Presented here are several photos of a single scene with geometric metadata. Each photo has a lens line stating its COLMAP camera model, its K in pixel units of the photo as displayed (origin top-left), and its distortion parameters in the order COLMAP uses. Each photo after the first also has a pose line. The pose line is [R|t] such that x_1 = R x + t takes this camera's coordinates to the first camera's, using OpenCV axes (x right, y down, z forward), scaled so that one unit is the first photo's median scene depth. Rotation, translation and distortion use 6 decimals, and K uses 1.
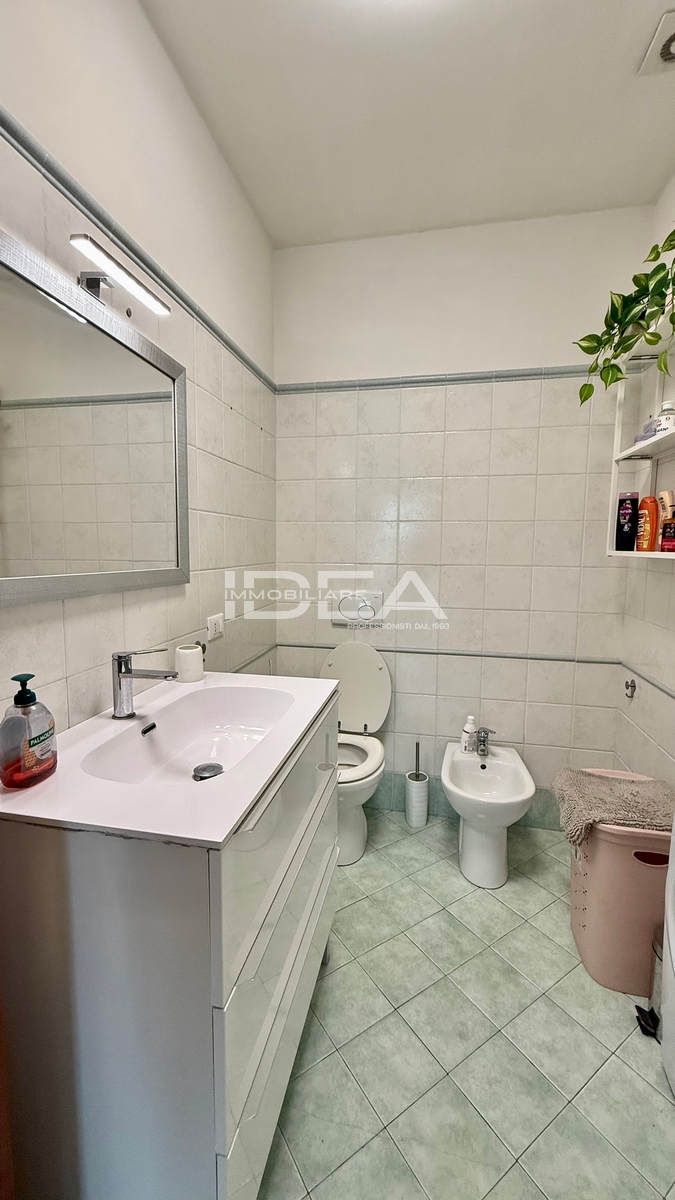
lens RADIAL K [[479.9, 0, 335.5], [0, 479.9, 595.2], [0, 0, 1]] dist [-0.002190, 0.000420]
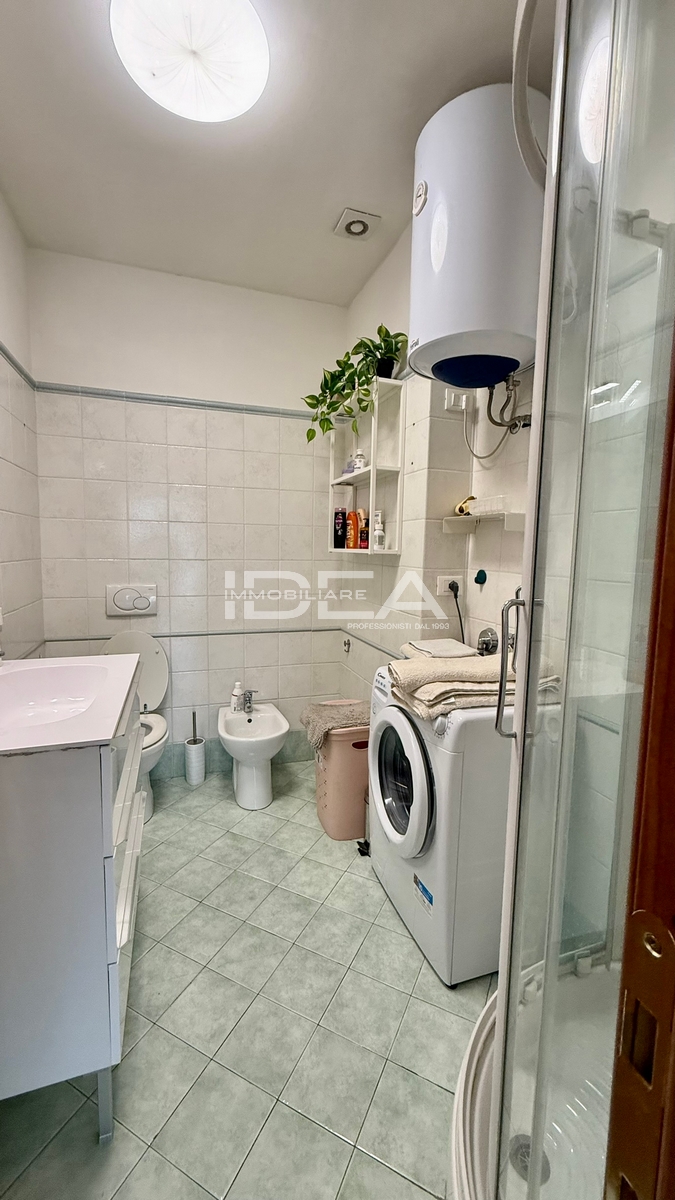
lens RADIAL K [[479.9, 0, 337.5], [0, 479.9, 598.0], [0, 0, 1]] dist [-0.002190, 0.000420]
pose [[0.862936, -0.045063, 0.503300, -0.128604], [0.041224, 0.998974, 0.018762, 0.027683], [-0.503629, 0.004558, 0.863908, -0.232248]]
